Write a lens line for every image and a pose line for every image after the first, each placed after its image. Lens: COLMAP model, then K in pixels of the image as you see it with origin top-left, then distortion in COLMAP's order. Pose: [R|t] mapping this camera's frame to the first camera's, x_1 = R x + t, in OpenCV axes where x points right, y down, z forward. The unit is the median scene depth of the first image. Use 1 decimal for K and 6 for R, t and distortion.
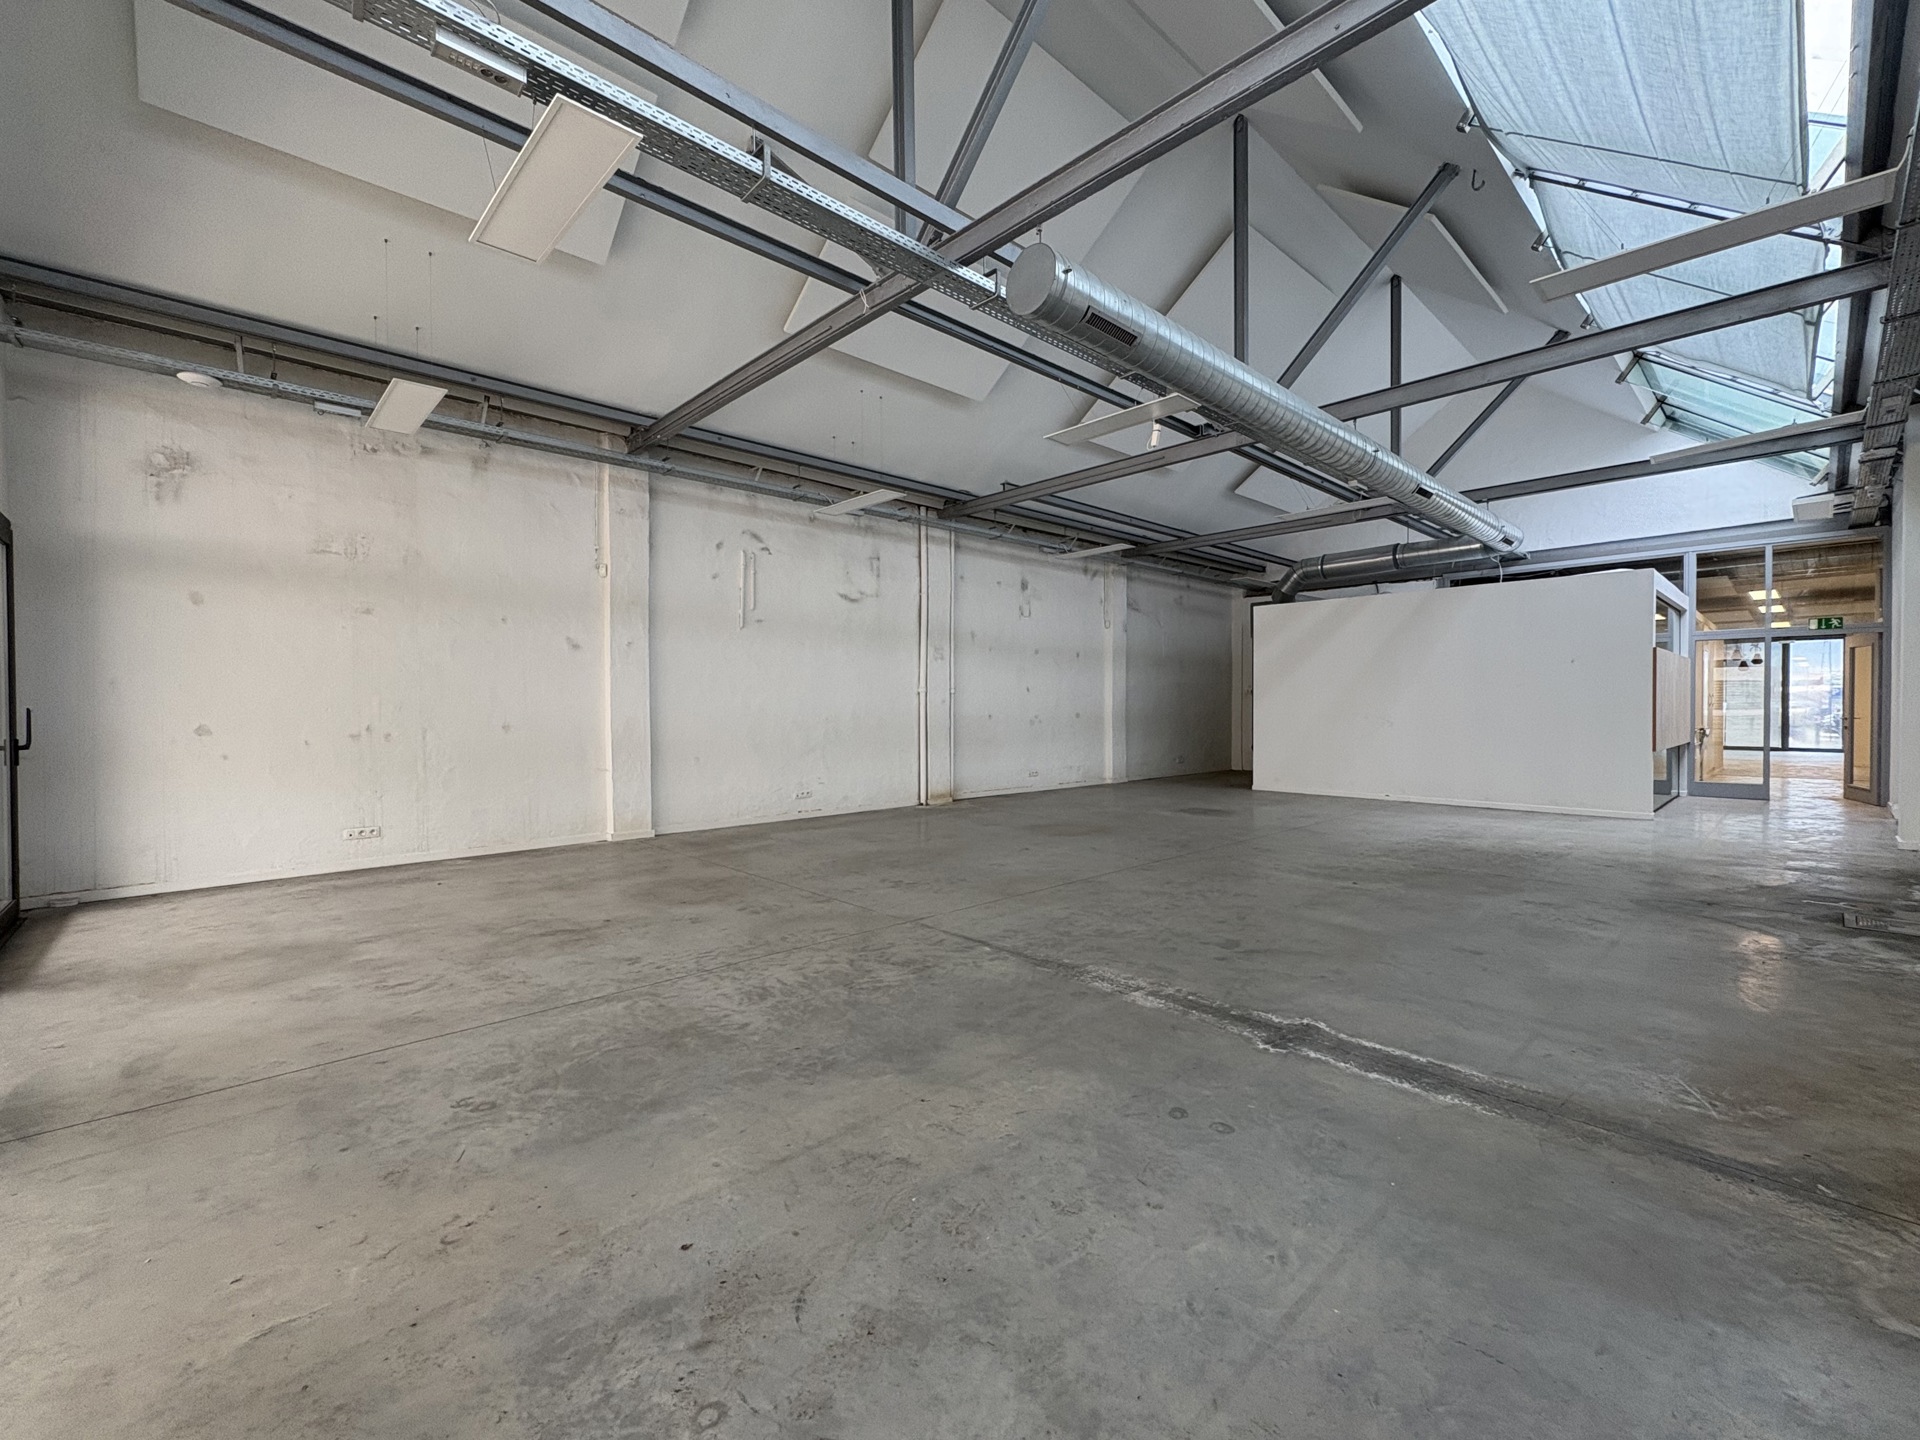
lens RADIAL K [[769.5, 0, 977.7], [0, 769.5, 714.5], [0, 0, 1]] dist [-0.000540, -0.000257]
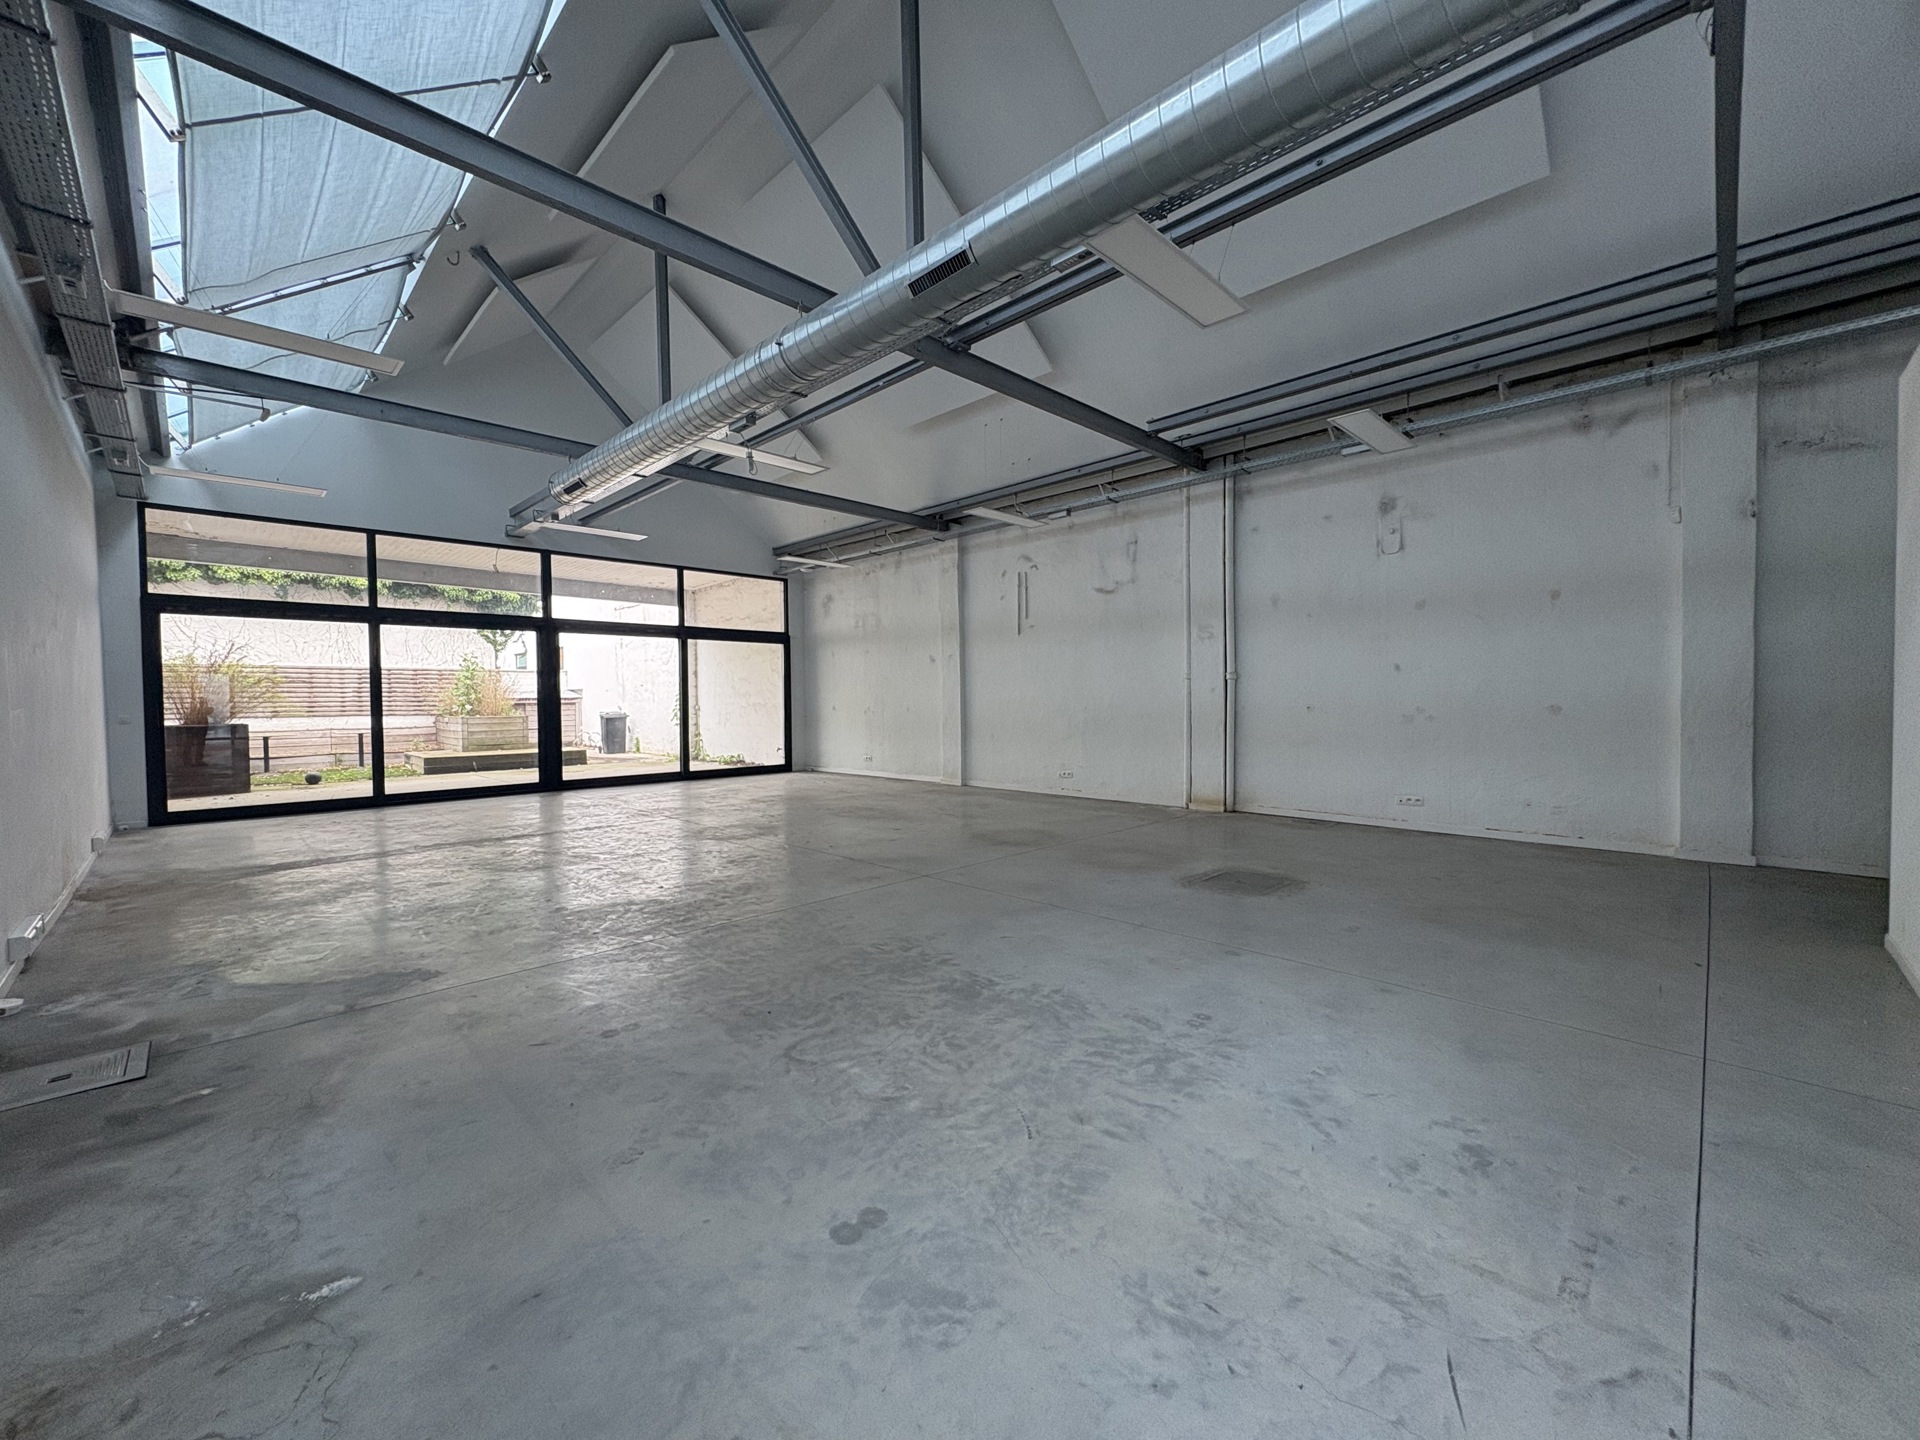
lens RADIAL K [[769.5, 0, 974.0], [0, 769.5, 717.1], [0, 0, 1]] dist [-0.000540, -0.000257]
pose [[0.054165, 0.022838, -0.998271, 0.836190], [-0.005627, 0.999730, 0.022566, -0.004607], [0.998516, 0.004394, 0.054279, 0.758585]]
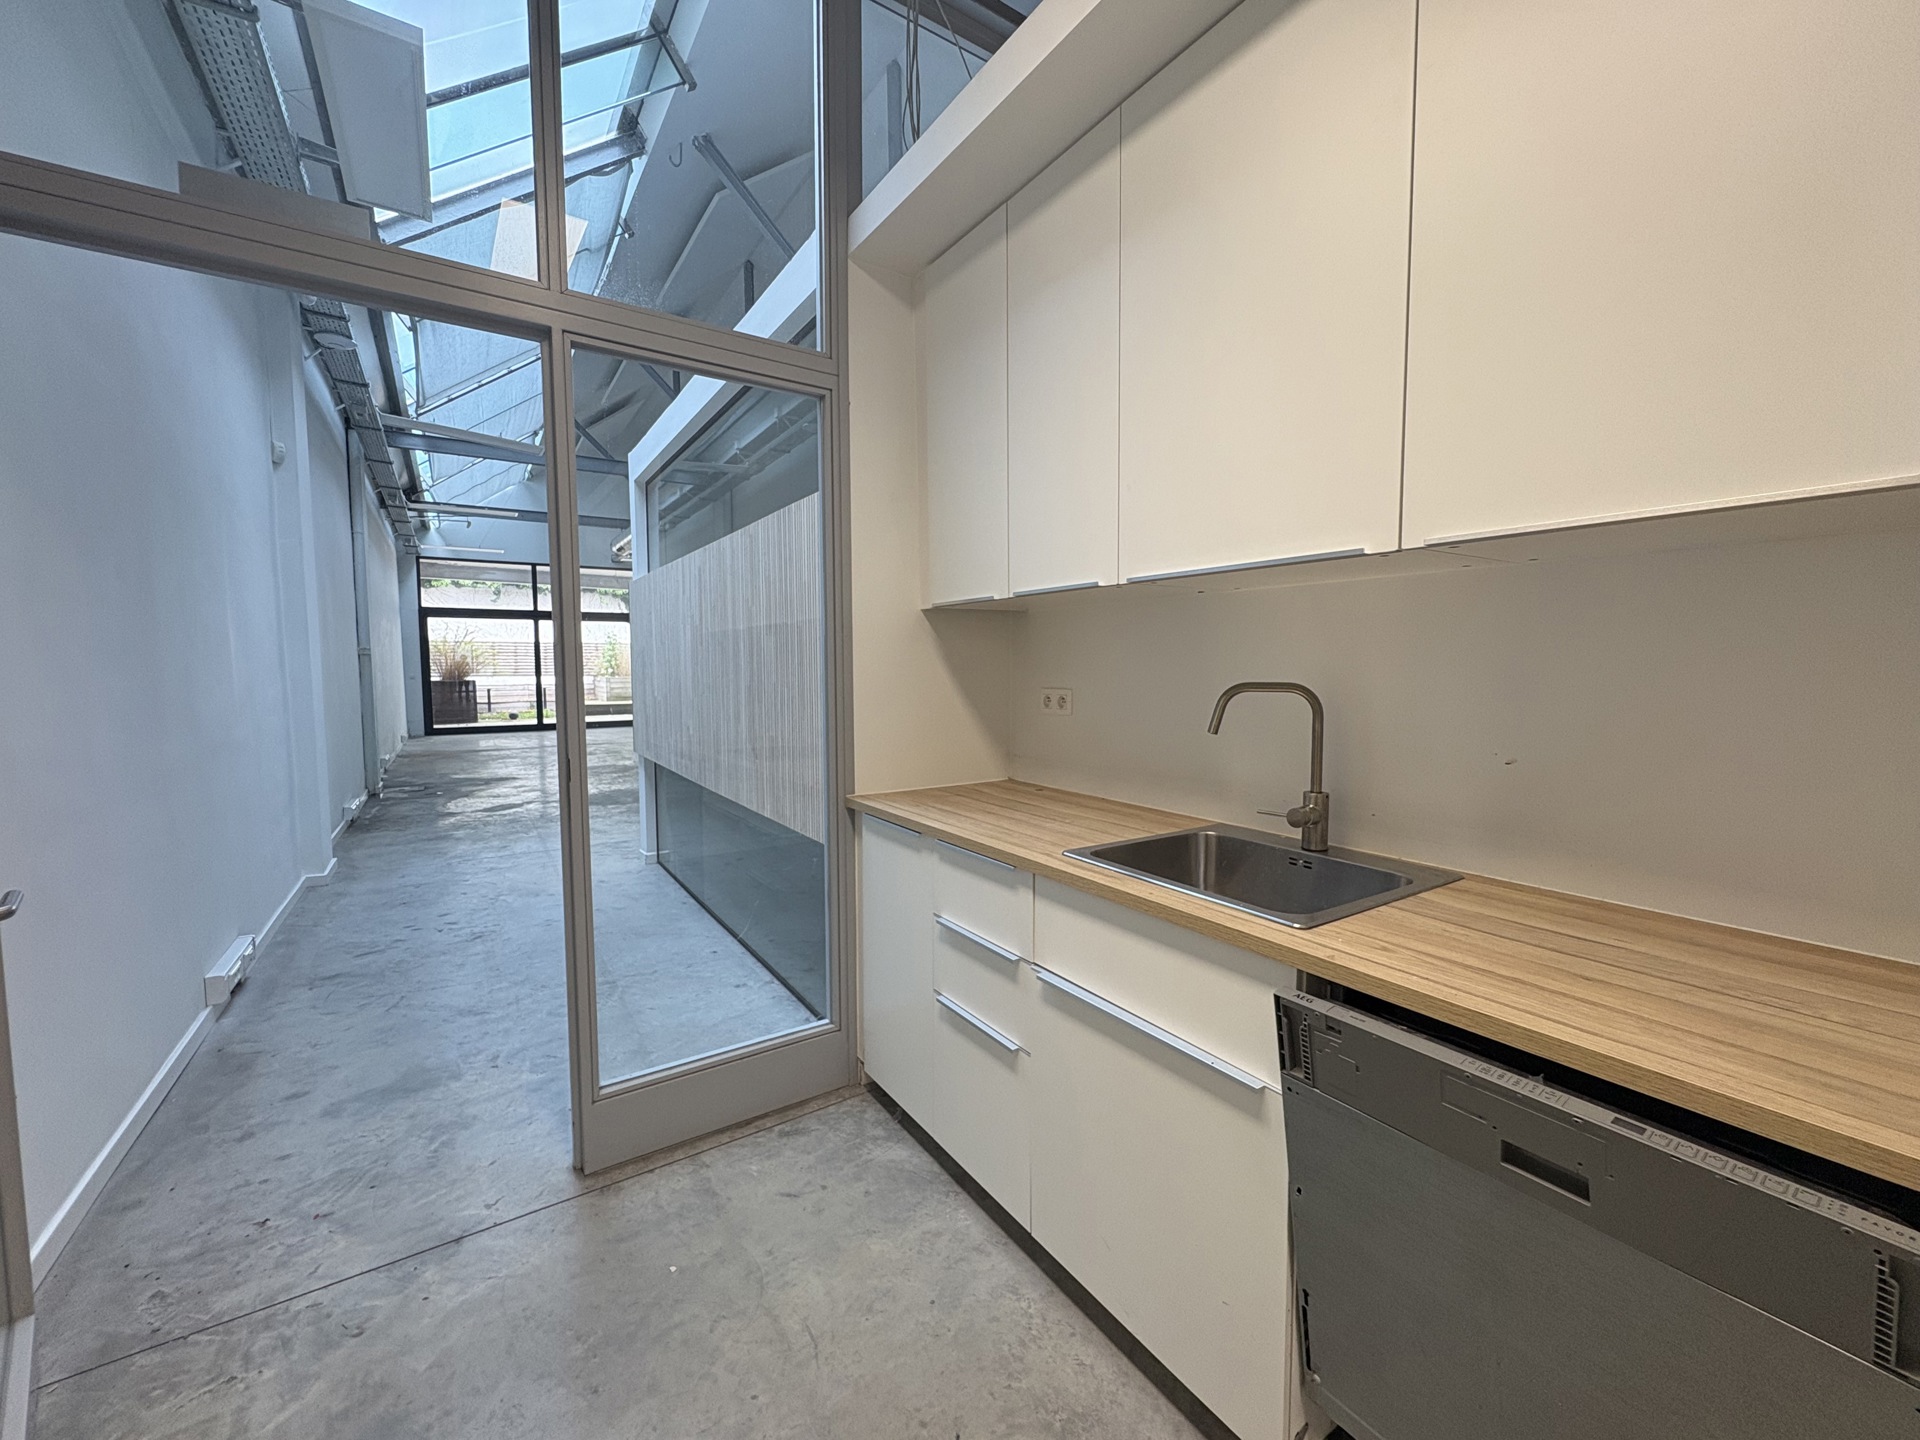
lens RADIAL K [[769.5, 0, 960.5], [0, 769.5, 714.4], [0, 0, 1]] dist [-0.000540, -0.000257]
pose [[-0.156314, 0.062918, -0.985701, 5.246523], [-0.013080, 0.997750, 0.065761, -0.126548], [0.987621, 0.023172, -0.155140, 4.985617]]
